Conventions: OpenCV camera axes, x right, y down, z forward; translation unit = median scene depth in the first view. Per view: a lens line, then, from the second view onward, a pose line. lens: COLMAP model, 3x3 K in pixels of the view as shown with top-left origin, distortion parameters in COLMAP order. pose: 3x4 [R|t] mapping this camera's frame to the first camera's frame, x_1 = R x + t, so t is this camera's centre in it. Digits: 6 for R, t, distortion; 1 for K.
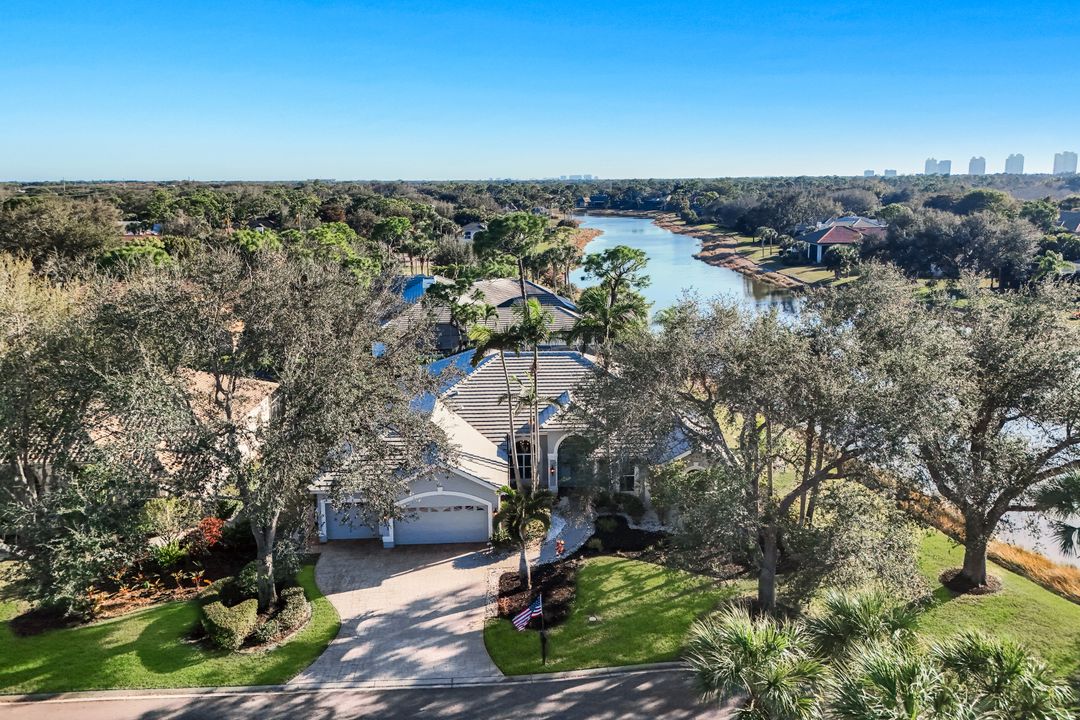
lens RADIAL K [[808.1, 0, 535.8], [0, 808.1, 359.7], [0, 0, 1]] dist [0.095714, -0.102403]
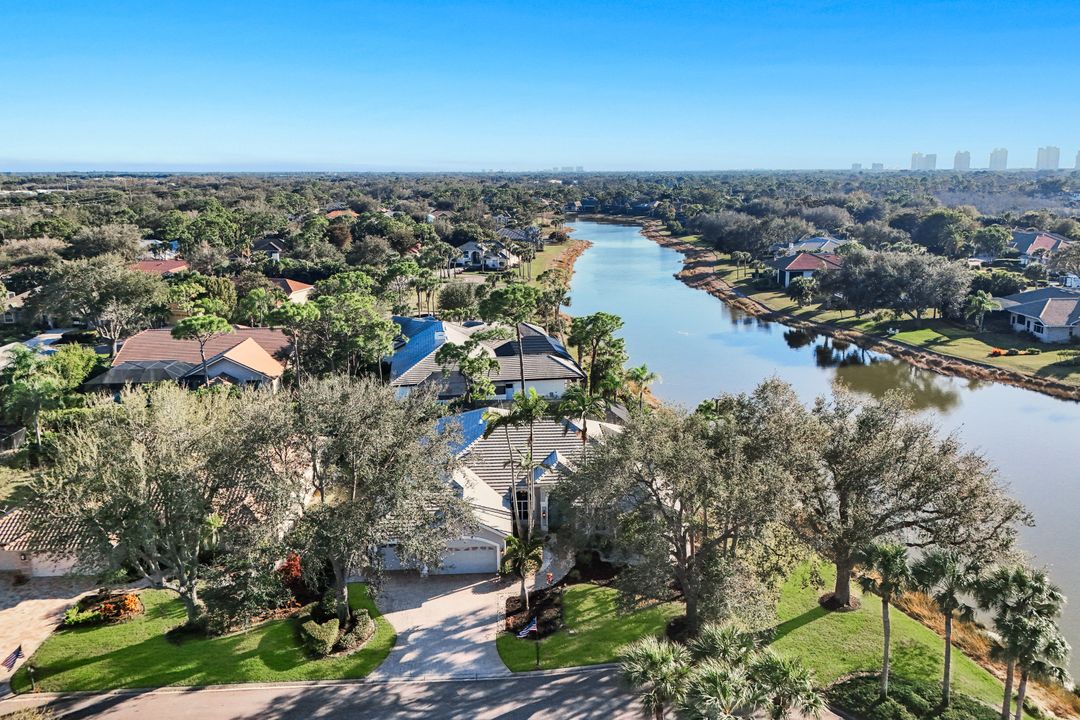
lens RADIAL K [[808.1, 0, 535.8], [0, 808.1, 359.7], [0, 0, 1]] dist [0.095714, -0.102403]
pose [[0.999956, -0.000795, 0.009324, -0.006221], [0.000624, 0.999832, 0.018332, -0.173031], [-0.009337, -0.018325, 0.999788, -0.394429]]
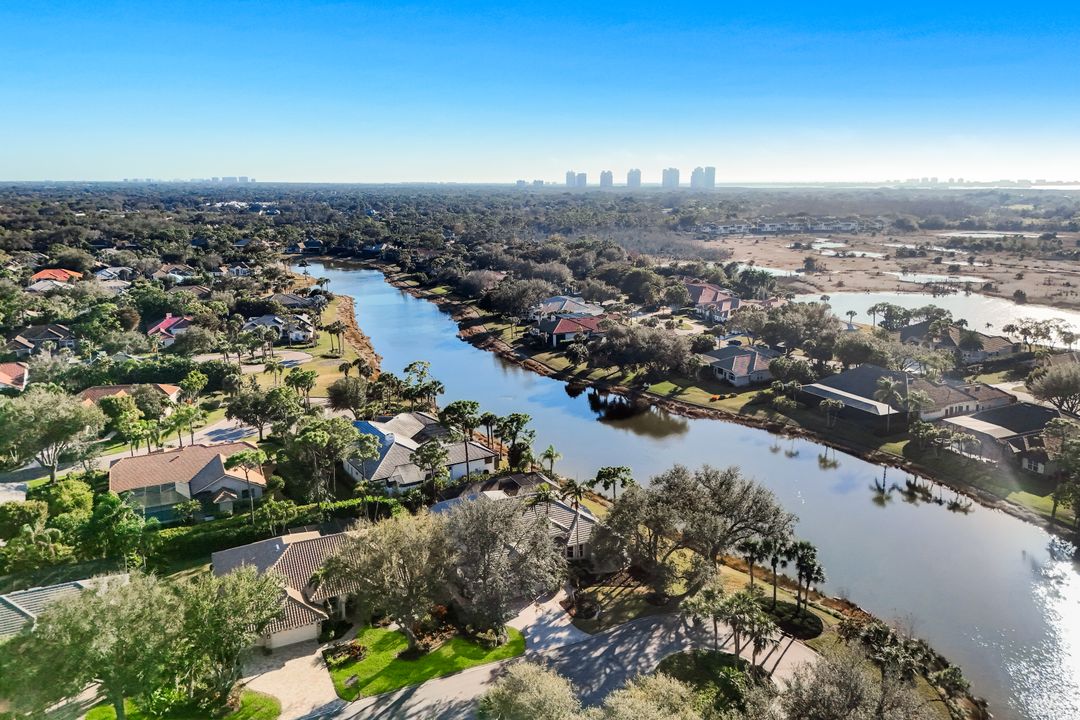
lens RADIAL K [[857.4, 0, 542.4], [0, 857.4, 359.8], [0, 0, 1]] dist [0.005620, 0.153091]
pose [[0.912465, -0.084079, 0.400423, -1.128490], [0.078626, 0.996451, 0.030060, -0.590650], [-0.401529, 0.004054, 0.915837, -1.475533]]
